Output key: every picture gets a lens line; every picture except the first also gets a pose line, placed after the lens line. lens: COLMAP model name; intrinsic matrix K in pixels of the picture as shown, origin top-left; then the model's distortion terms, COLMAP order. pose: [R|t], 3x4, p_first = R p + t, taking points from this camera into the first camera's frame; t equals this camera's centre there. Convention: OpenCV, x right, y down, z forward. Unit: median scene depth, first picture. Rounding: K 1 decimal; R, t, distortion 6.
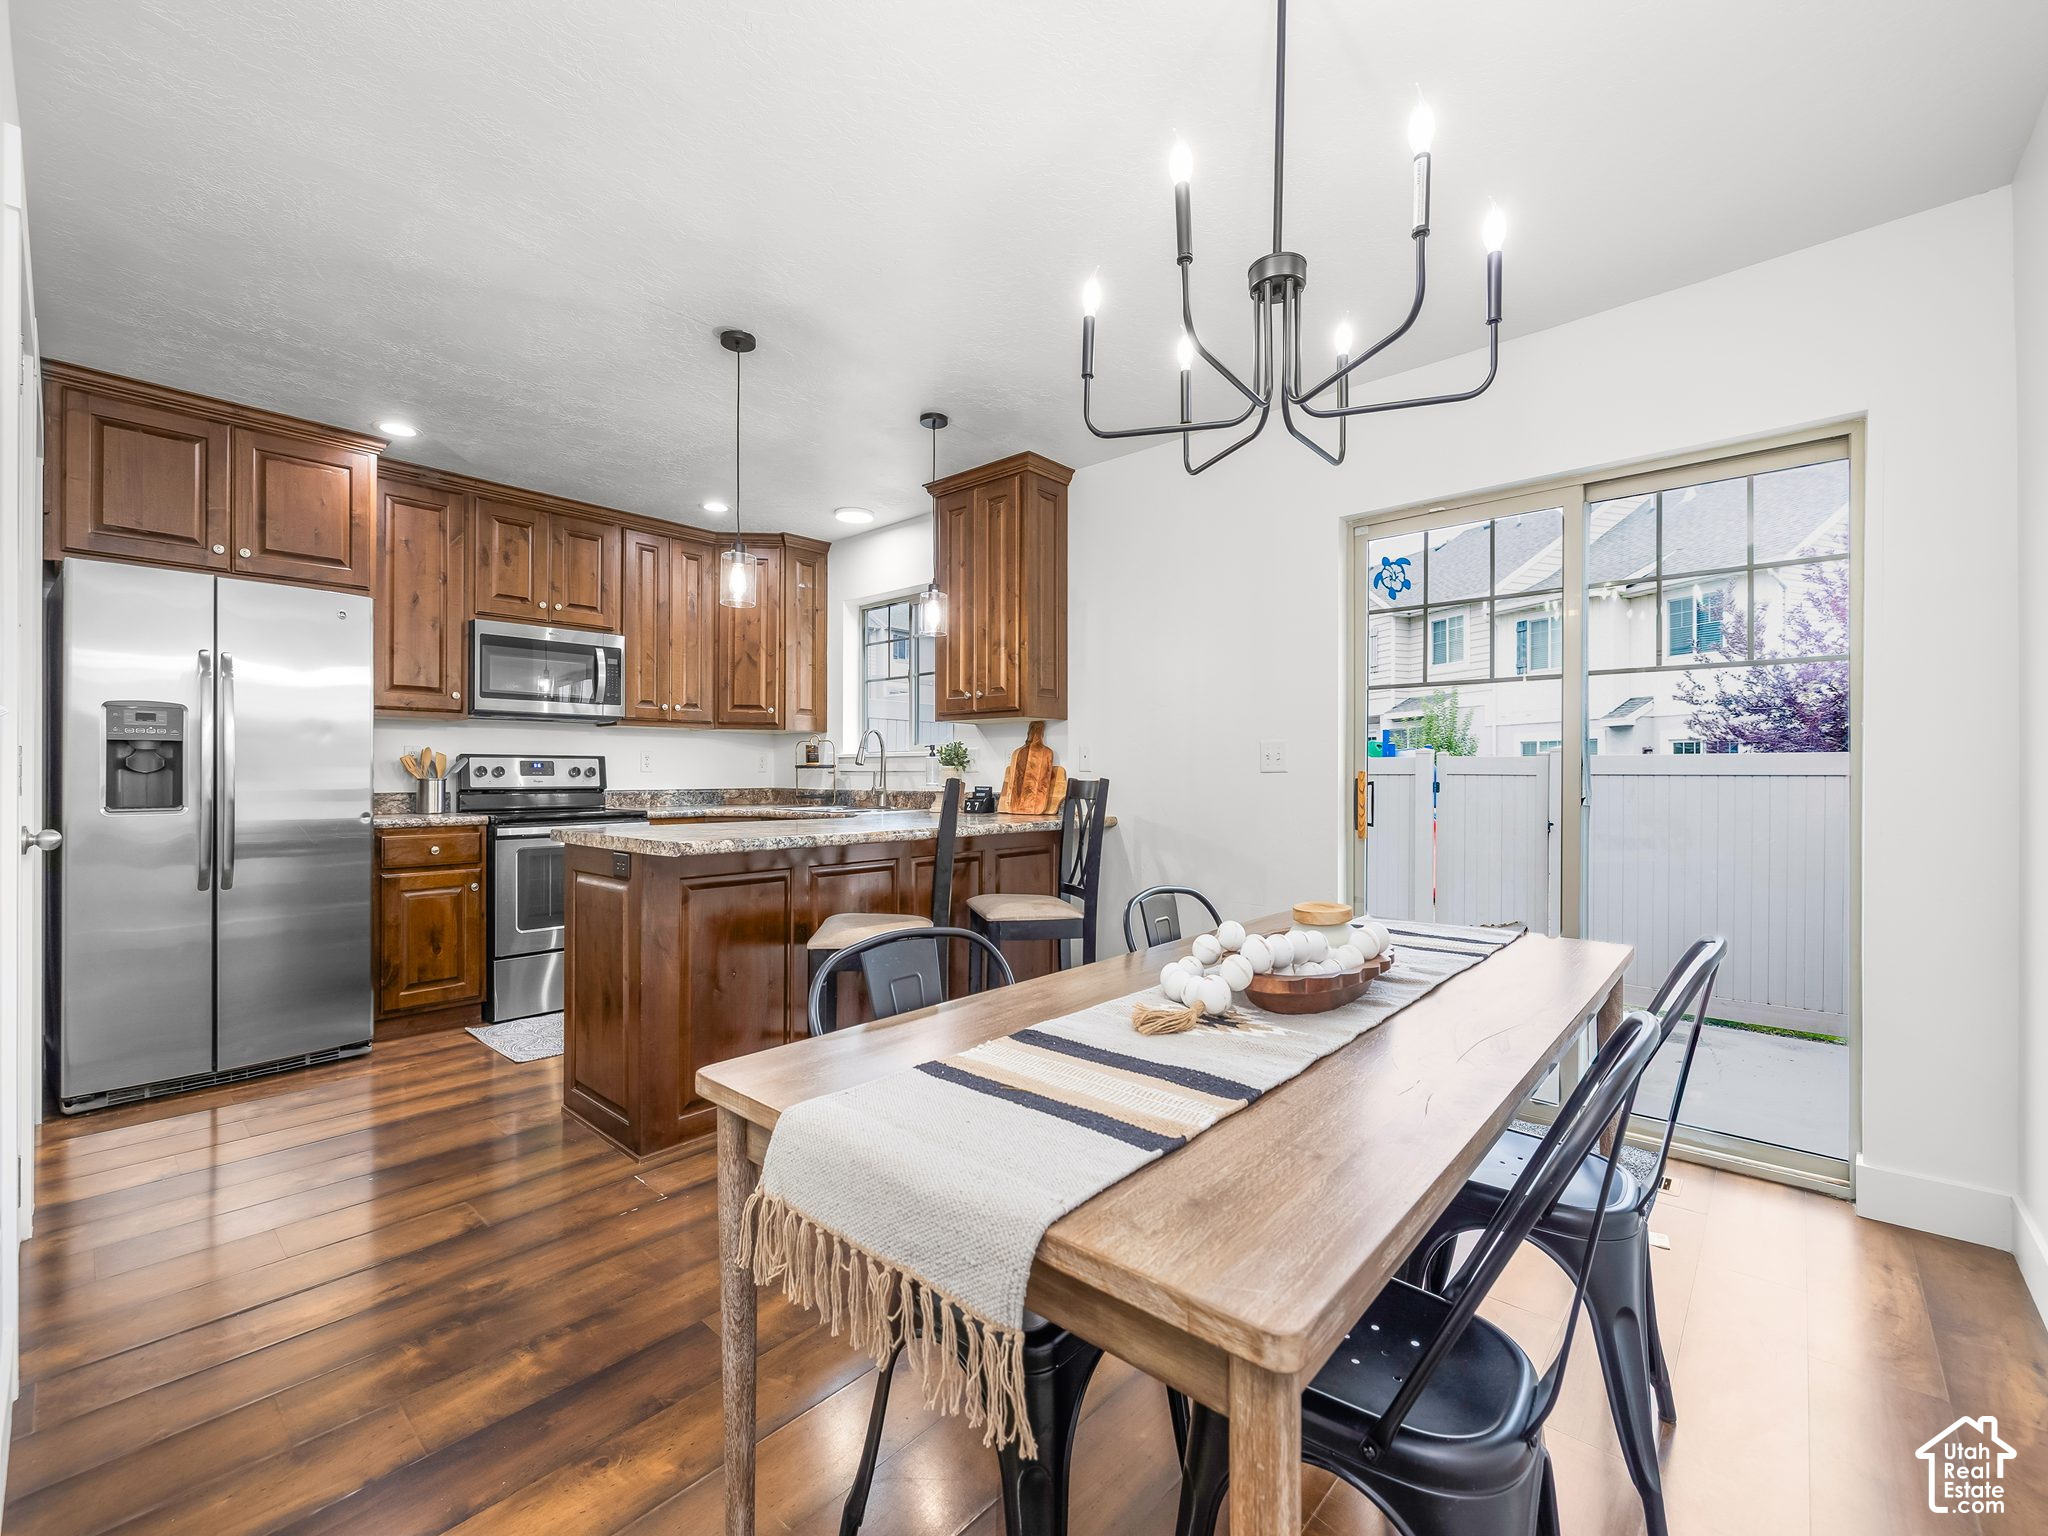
lens RADIAL K [[865.1, 0, 1015.9], [0, 865.1, 760.6], [0, 0, 1]] dist [0.002402, 0.000768]
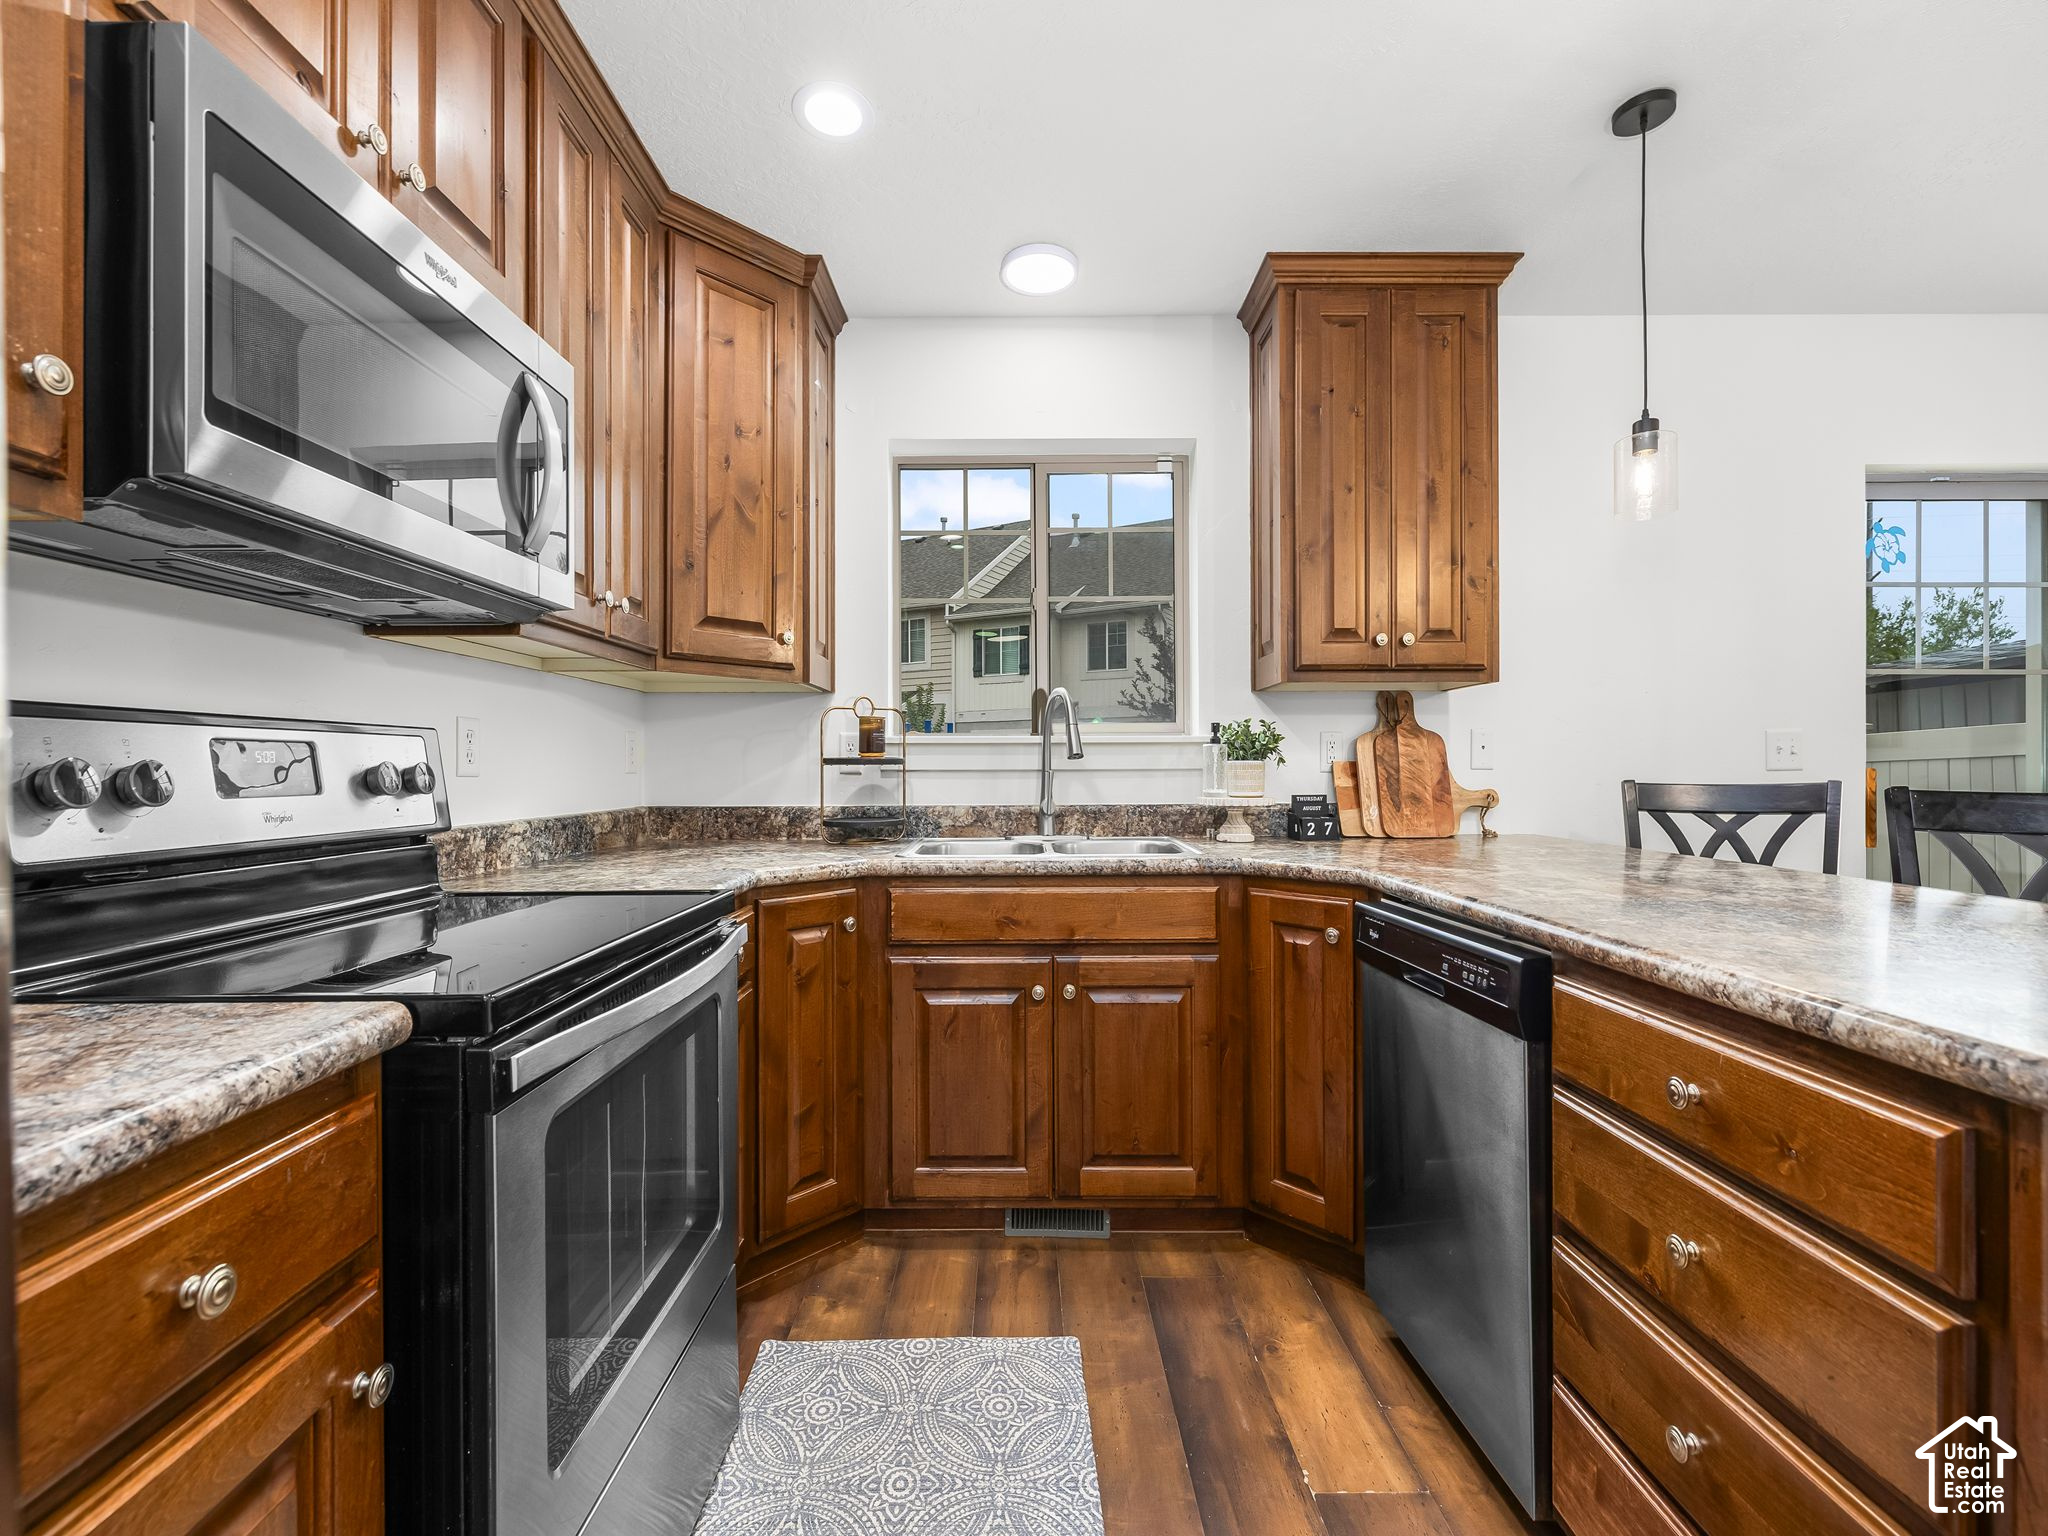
lens RADIAL K [[865.1, 0, 1015.9], [0, 865.1, 760.6], [0, 0, 1]] dist [0.002402, 0.000768]
pose [[0.740941, -0.001340, 0.671569, -0.562830], [-0.007437, 0.999920, 0.010201, 0.001279], [-0.671529, -0.012553, 0.740872, 0.655810]]
